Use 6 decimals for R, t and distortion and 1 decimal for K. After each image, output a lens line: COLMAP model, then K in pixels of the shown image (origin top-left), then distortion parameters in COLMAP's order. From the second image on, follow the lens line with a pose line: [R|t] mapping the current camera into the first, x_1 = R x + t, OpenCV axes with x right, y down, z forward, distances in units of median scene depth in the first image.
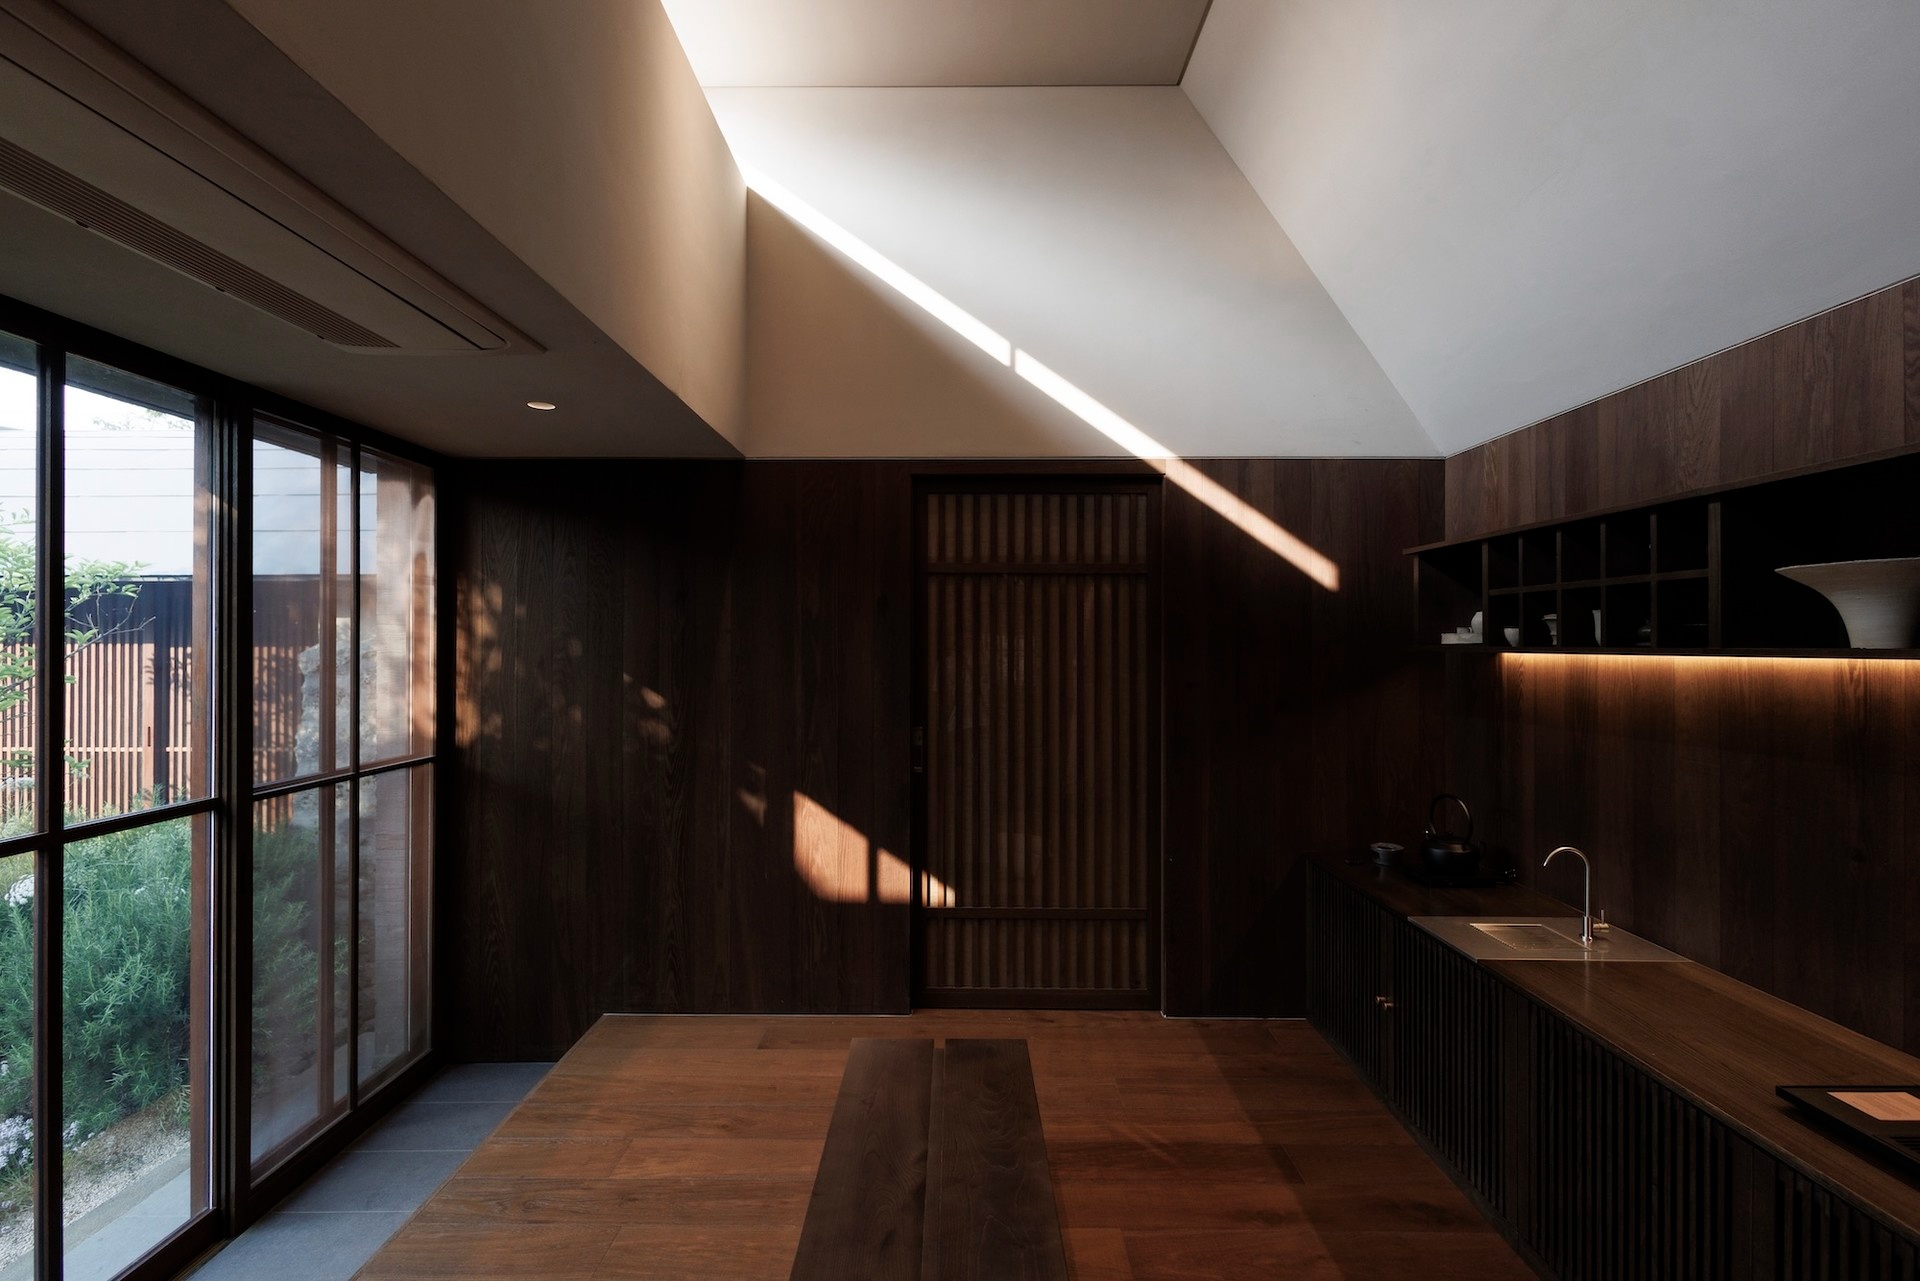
lens RADIAL K [[878.3, 0, 960.0], [0, 878.3, 640.5], [0, 0, 1]] dist [-0.000017, -0.000108]
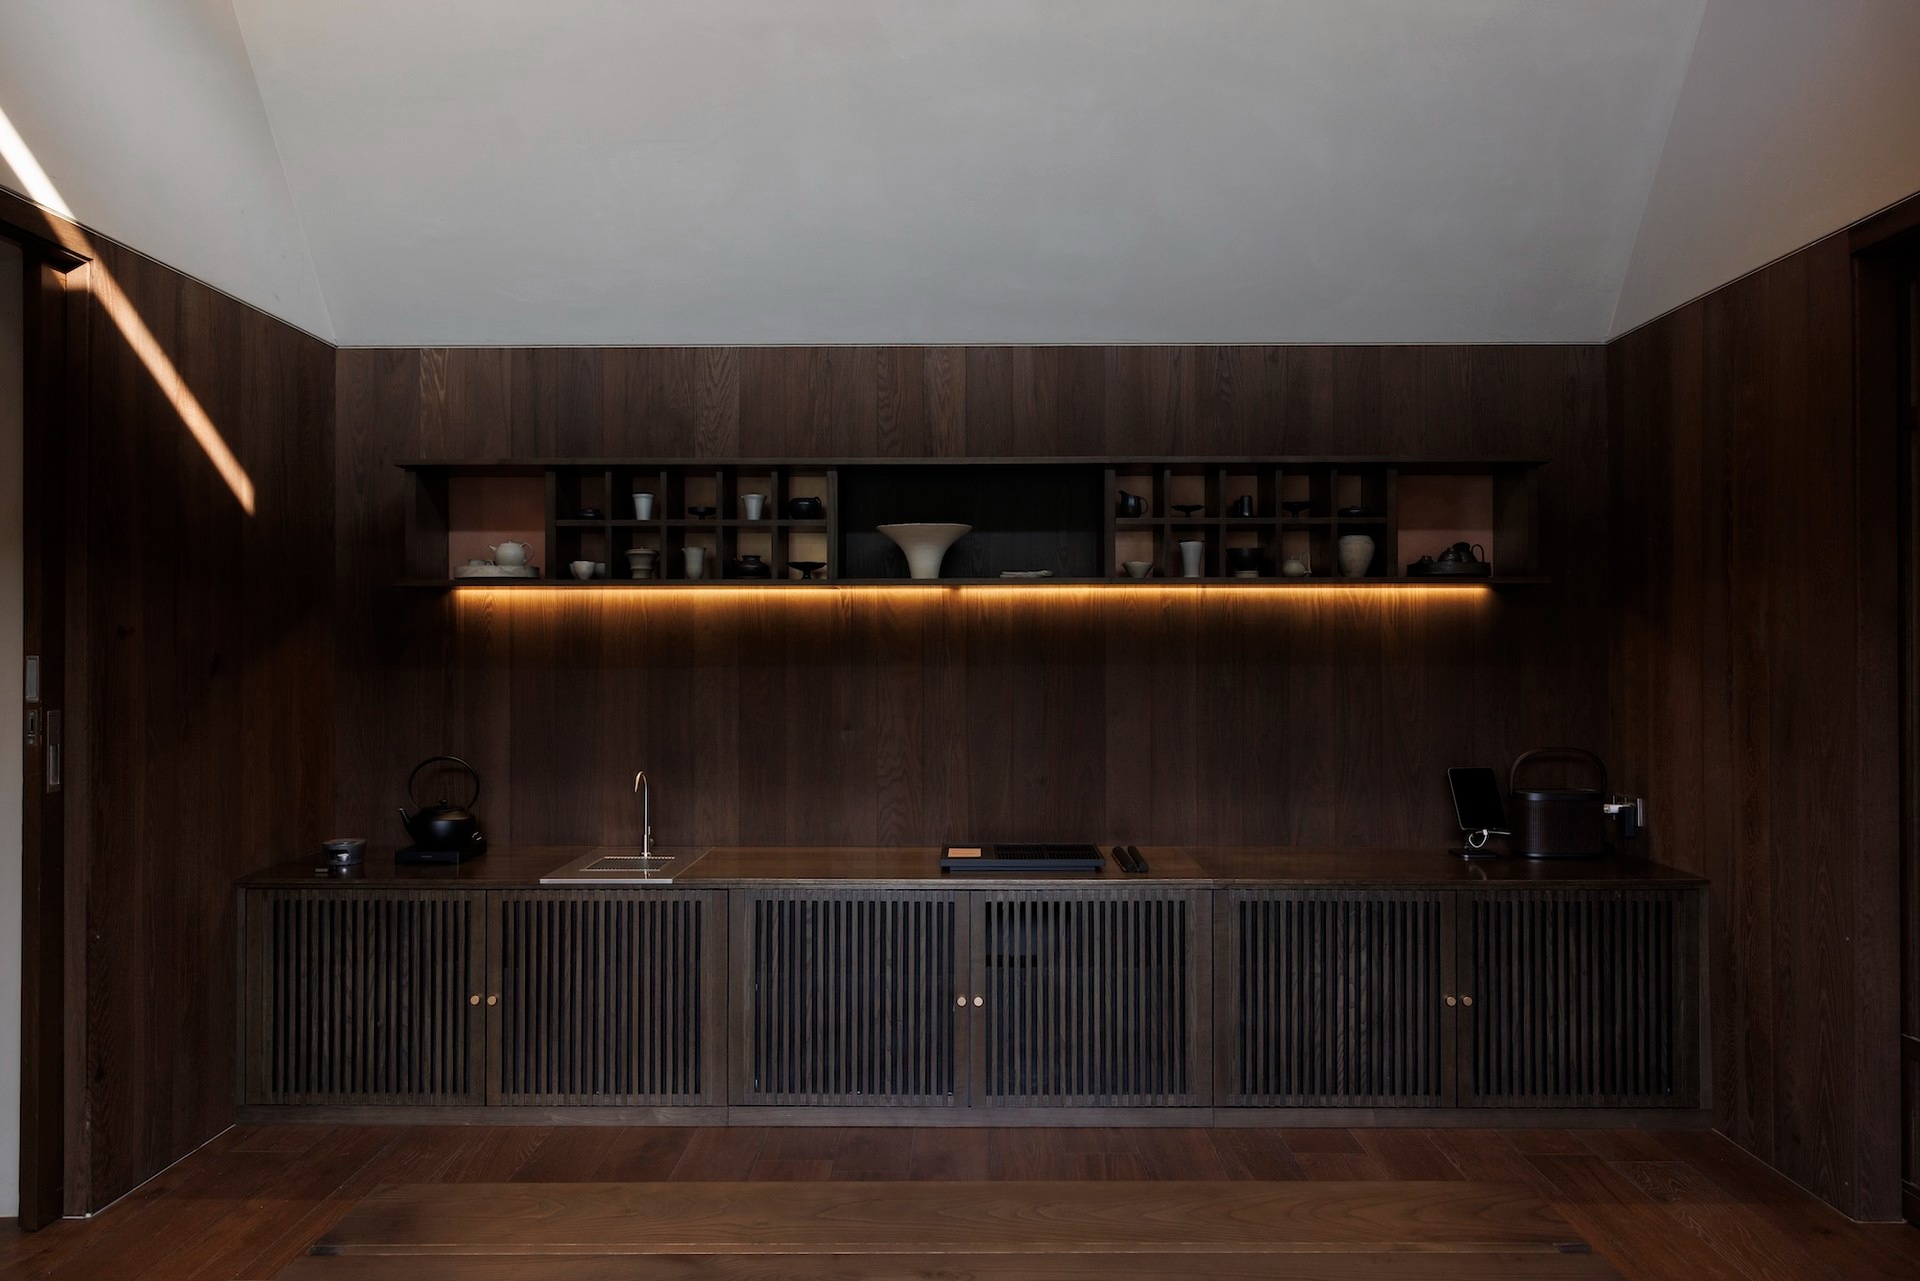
lens RADIAL K [[1286.9, 0, 960.0], [0, 1286.9, 640.5], [0, 0, 1]] dist [0.001393, 0.001047]
pose [[-0.000308, 0.000655, 1.000000, -0.871778], [-0.000171, 1.000000, -0.000655, 0.081250], [-1.000000, -0.000171, -0.000308, 0.632001]]
